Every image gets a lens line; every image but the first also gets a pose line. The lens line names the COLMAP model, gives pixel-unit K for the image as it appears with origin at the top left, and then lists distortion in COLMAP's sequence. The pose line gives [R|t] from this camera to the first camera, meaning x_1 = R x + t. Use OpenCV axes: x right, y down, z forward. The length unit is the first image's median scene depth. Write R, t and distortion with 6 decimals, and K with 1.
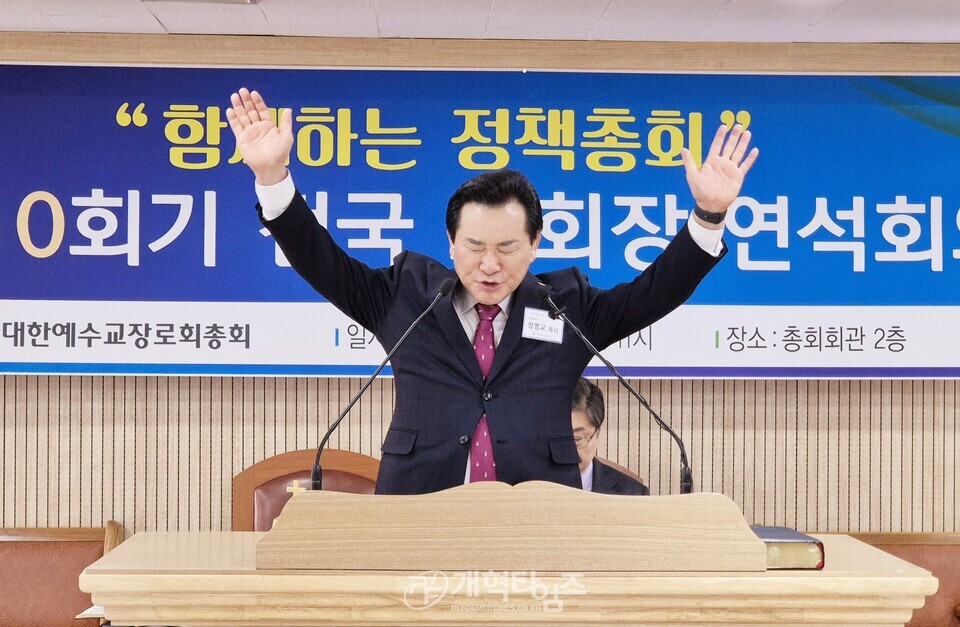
lens RADIAL K [[1876.5, 0, 495.2], [0, 1876.5, 356.7], [0, 0, 1]] dist [-0.368962, 4.662254]
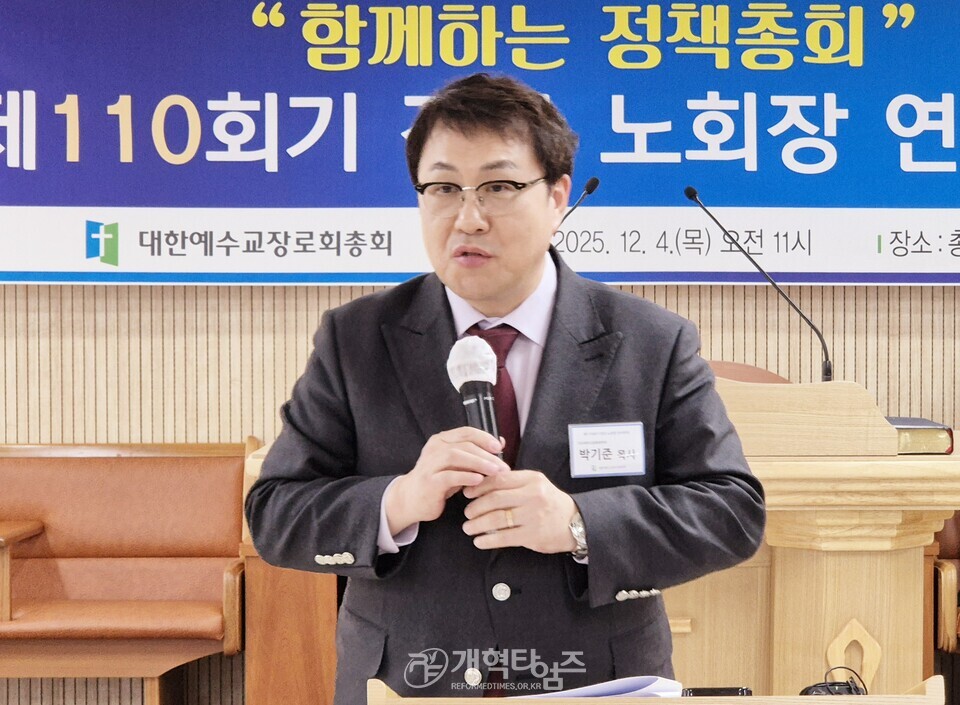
lens RADIAL K [[2159.4, 0, 594.2], [0, 2159.4, 351.3], [0, 0, 1]] dist [-0.324323, 4.282907]
pose [[0.999519, -0.004628, -0.030675, 0.006385], [0.005663, 0.999414, 0.033770, 0.007623], [0.030501, -0.033927, 0.998959, -0.108056]]
